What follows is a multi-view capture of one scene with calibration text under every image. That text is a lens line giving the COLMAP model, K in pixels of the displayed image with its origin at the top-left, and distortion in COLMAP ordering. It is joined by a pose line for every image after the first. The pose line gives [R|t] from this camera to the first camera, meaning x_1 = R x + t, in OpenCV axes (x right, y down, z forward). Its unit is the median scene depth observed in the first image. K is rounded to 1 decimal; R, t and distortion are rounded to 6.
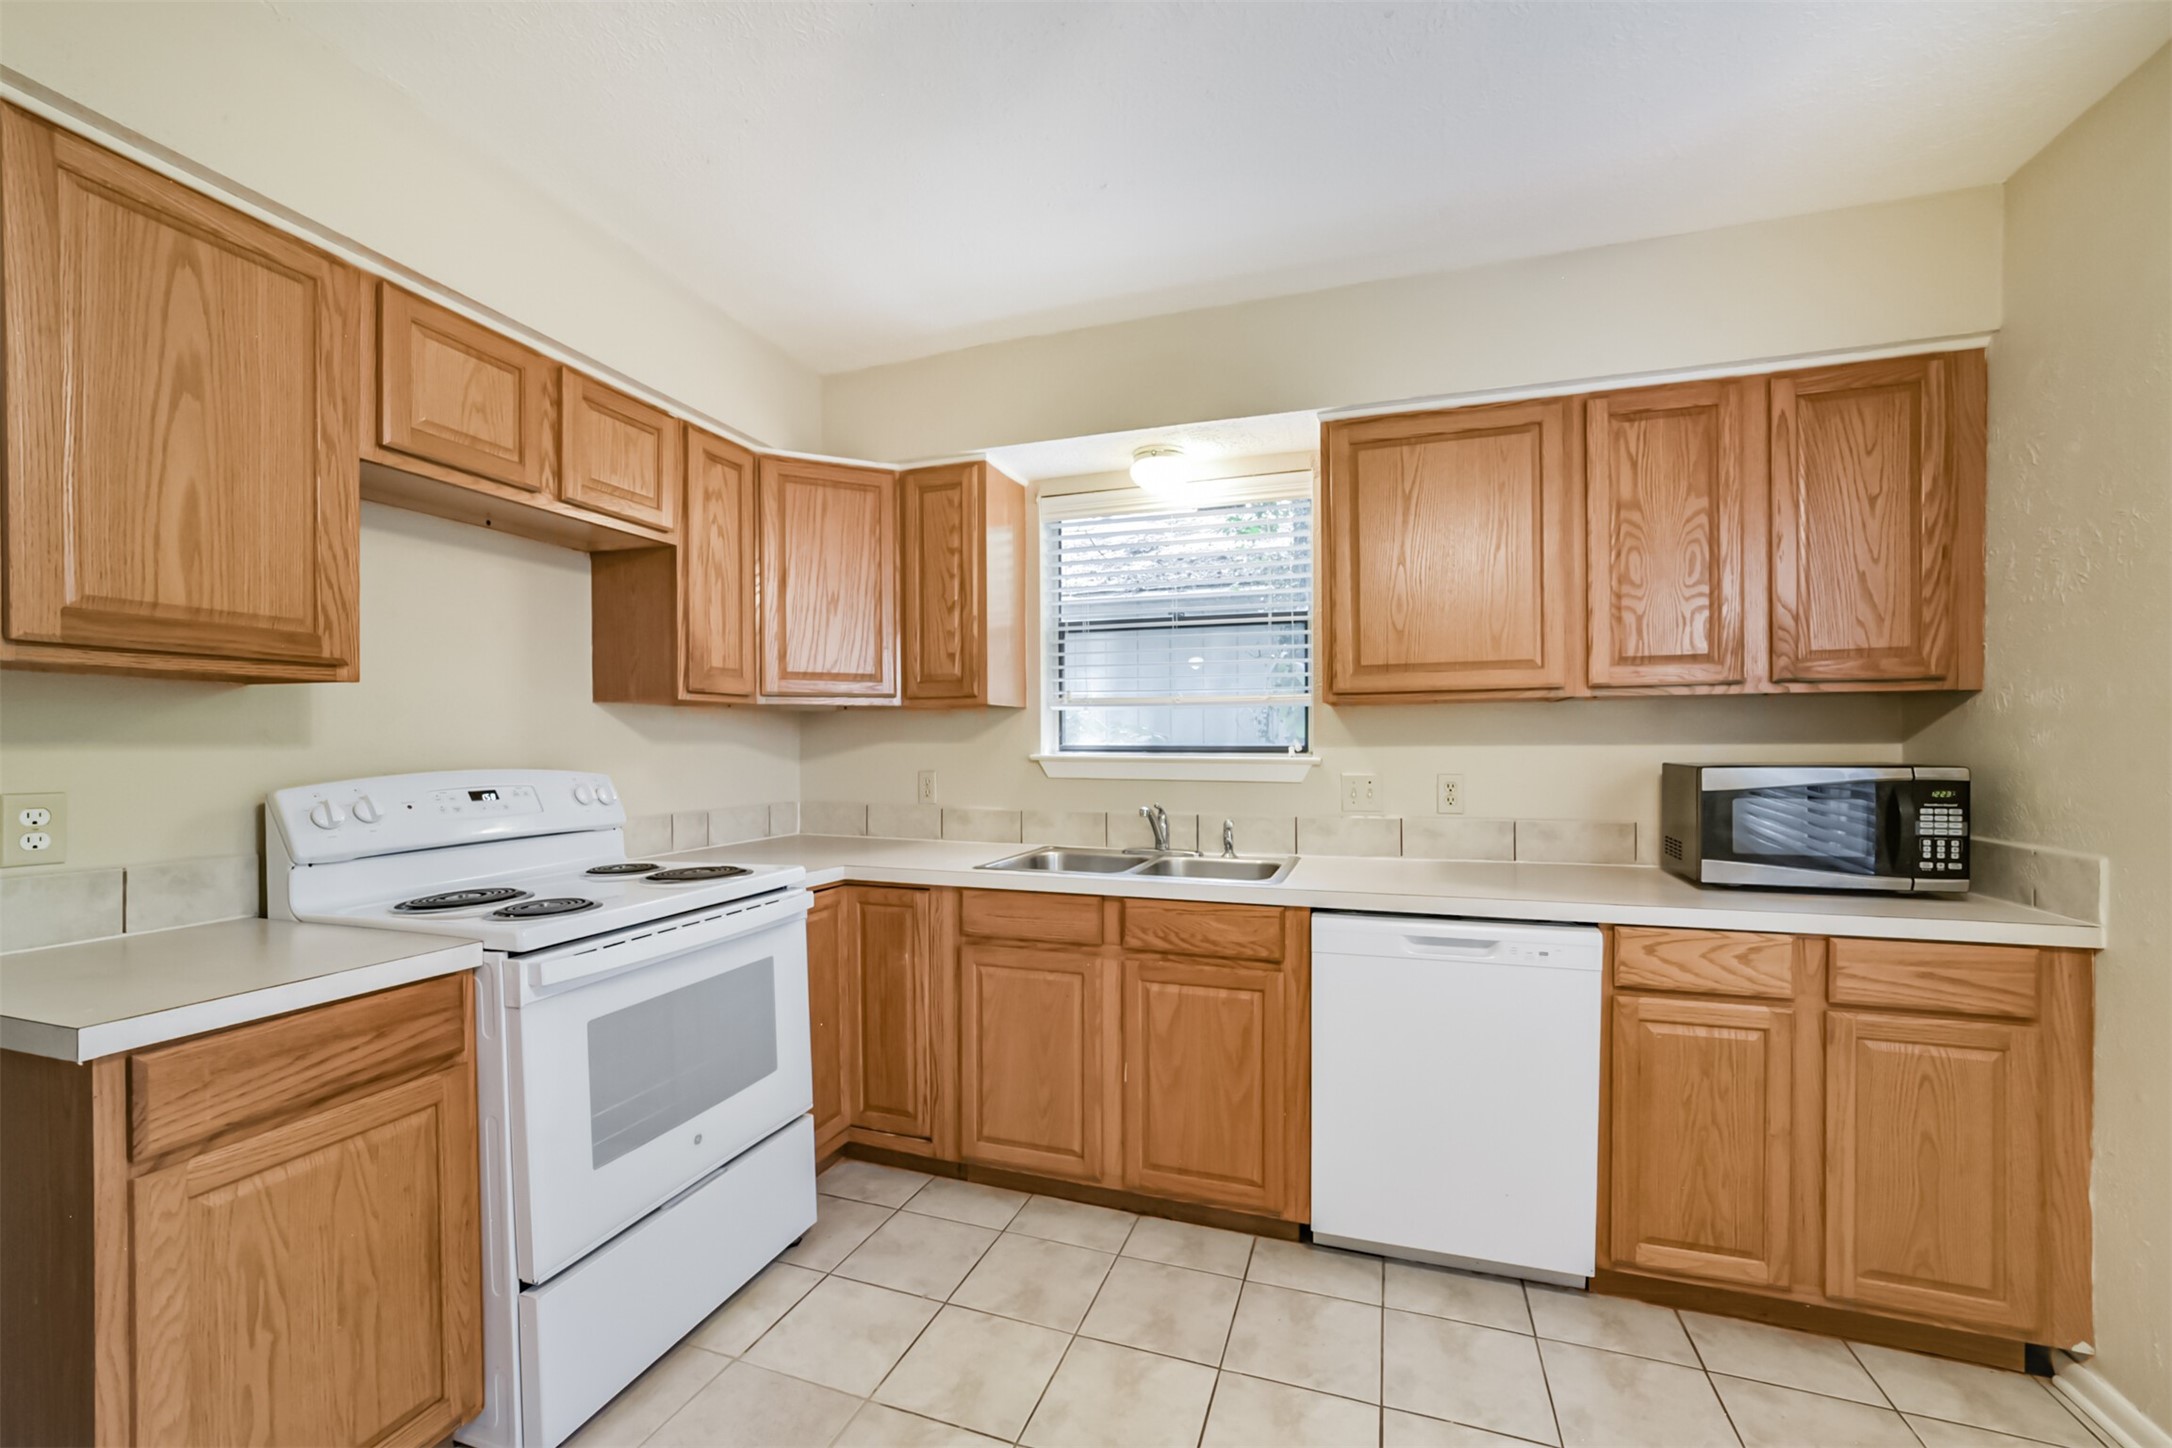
lens RADIAL K [[854.7, 0, 1091.7], [0, 854.7, 752.7], [0, 0, 1]] dist [-0.024617, 0.007749]
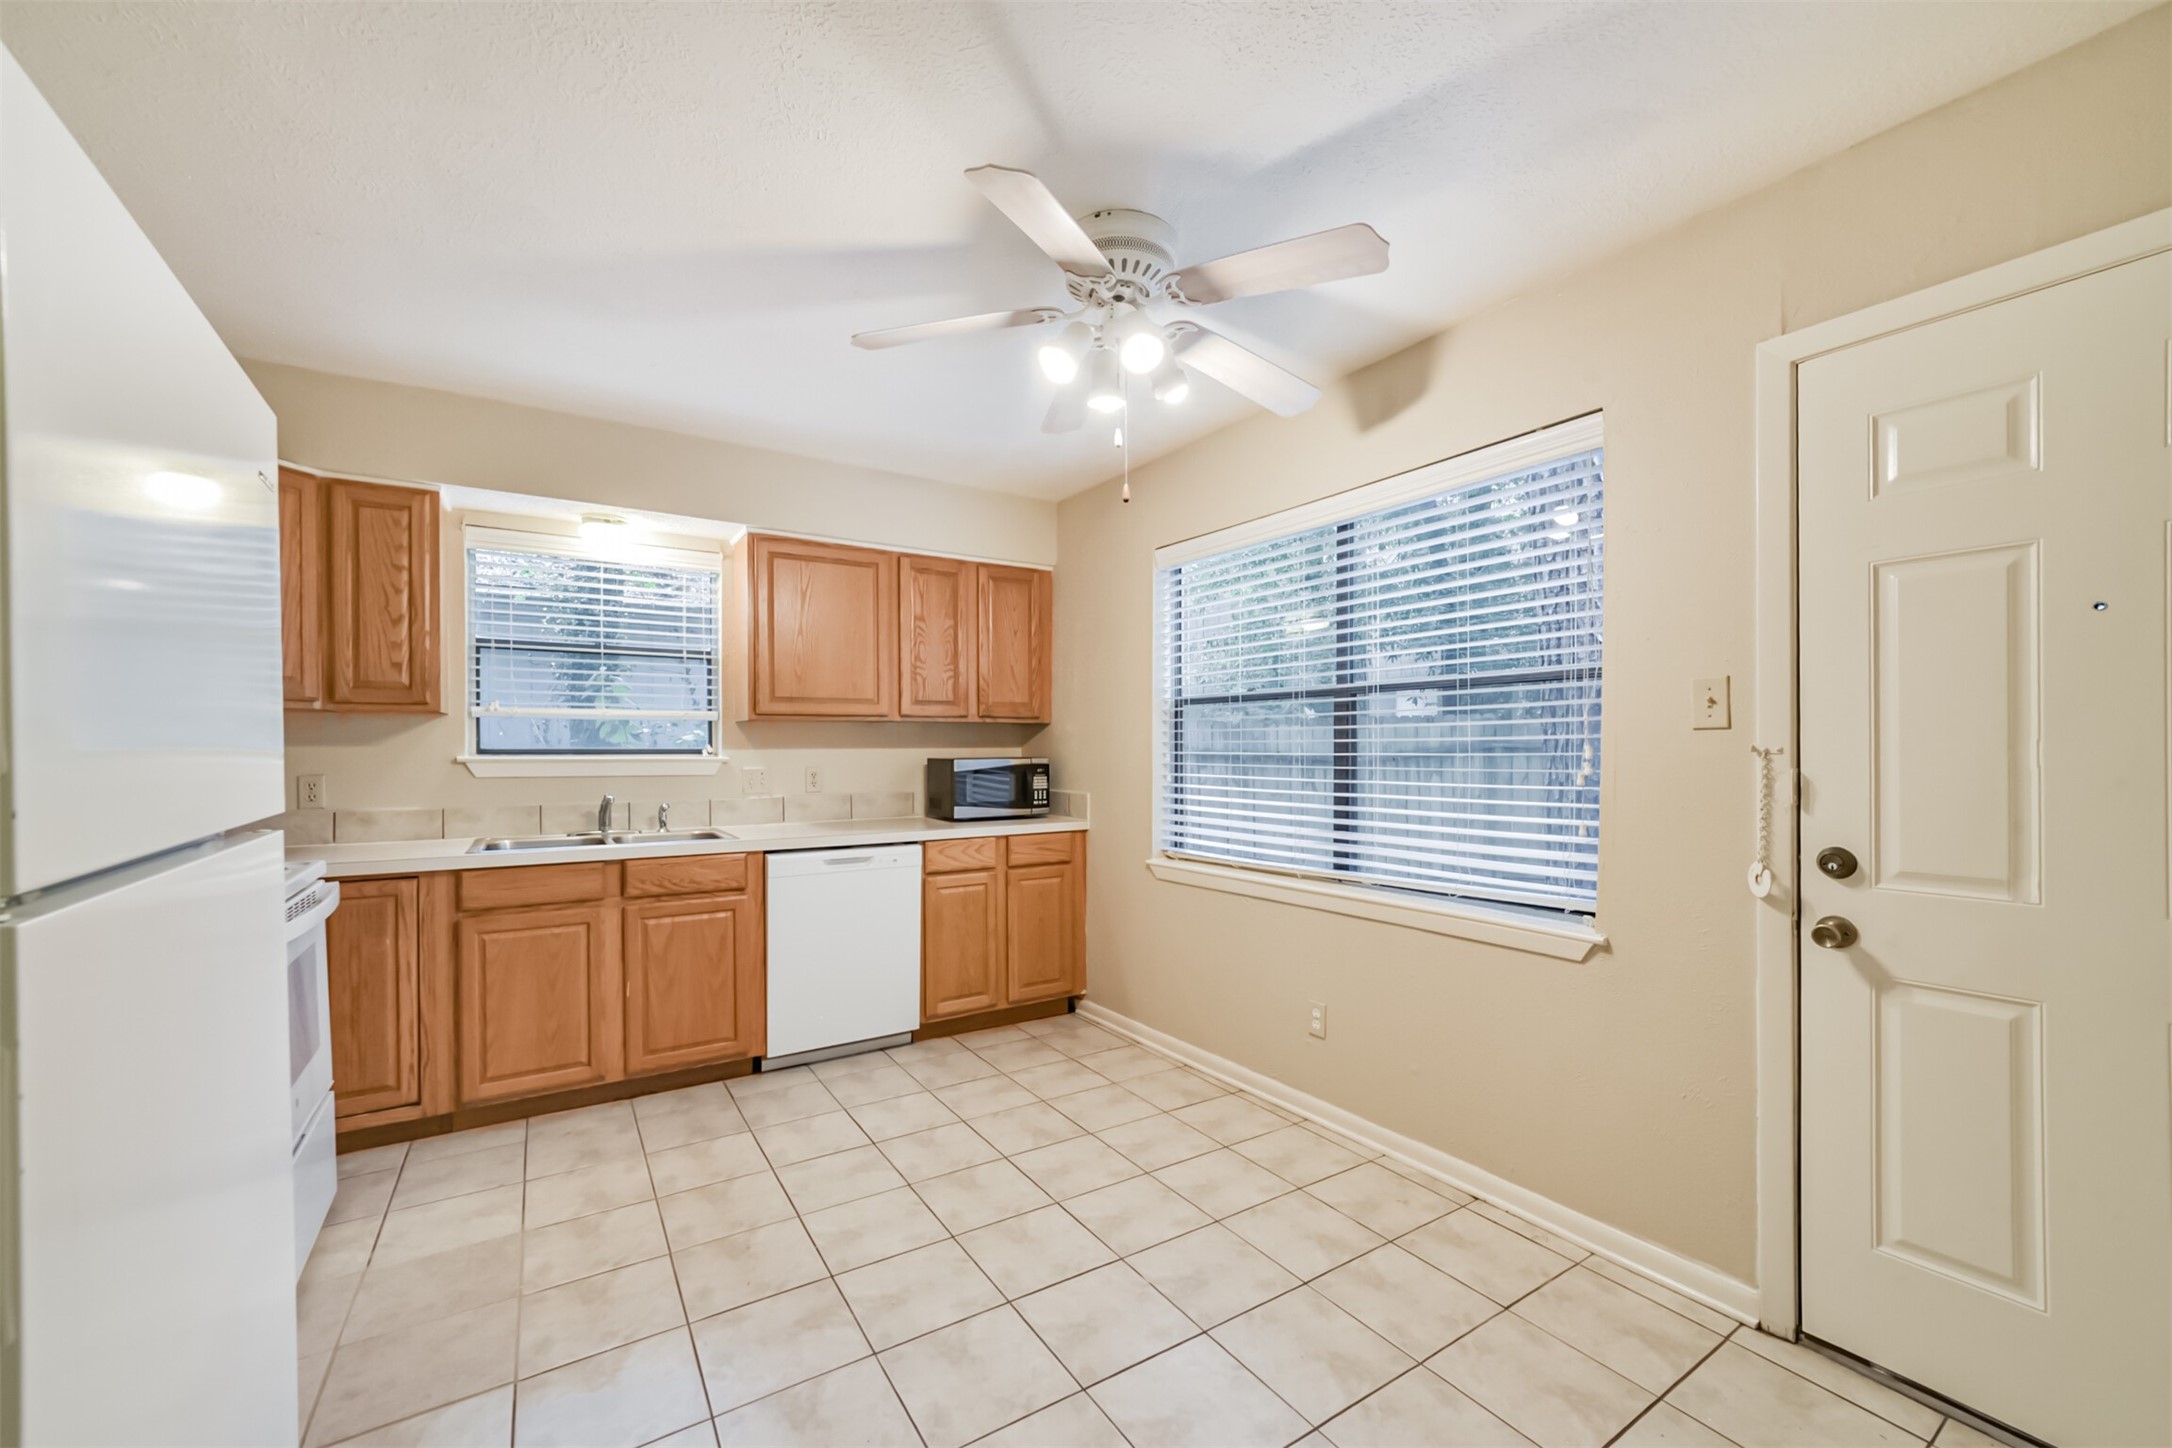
lens RADIAL K [[854.7, 0, 1099.2], [0, 854.7, 736.8], [0, 0, 1]] dist [-0.024617, 0.007749]
pose [[0.609569, 0.011549, 0.792649, -0.627457], [0.008989, 0.999729, -0.021479, 0.009828], [-0.792682, 0.020218, 0.609299, -0.461563]]
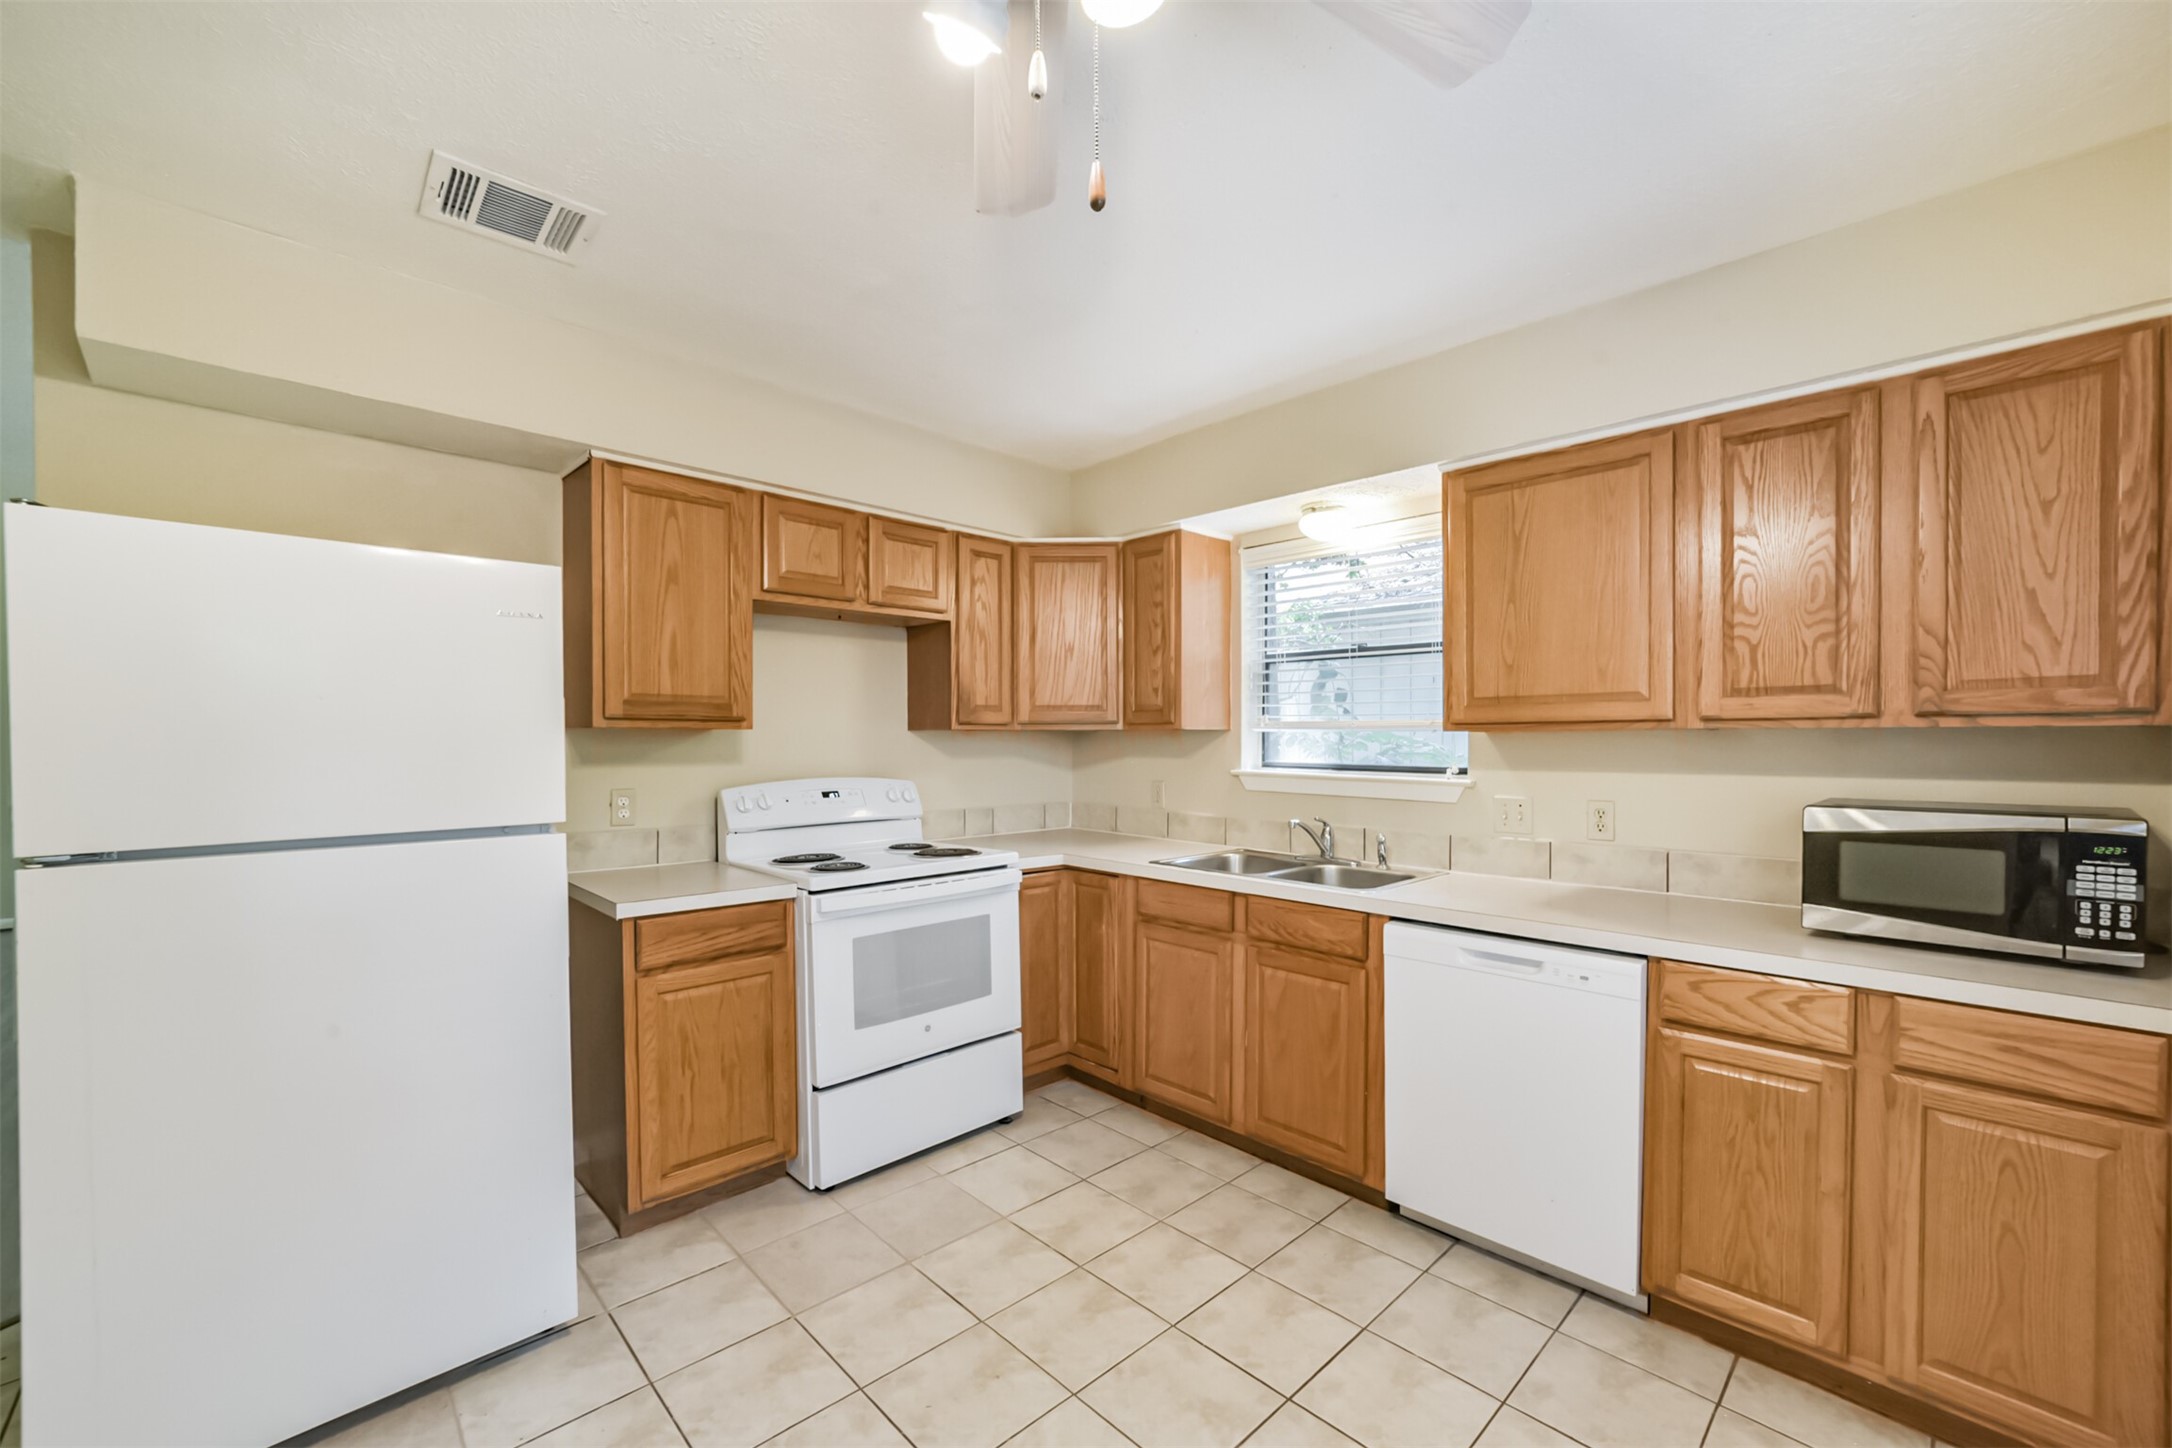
lens RADIAL K [[854.7, 0, 1097.2], [0, 854.7, 759.1], [0, 0, 1]] dist [-0.024617, 0.007749]
pose [[0.895580, 0.014479, -0.444666, 0.418998], [-0.009100, 0.999857, 0.014228, -0.041135], [0.444808, -0.008696, 0.895584, -0.194826]]
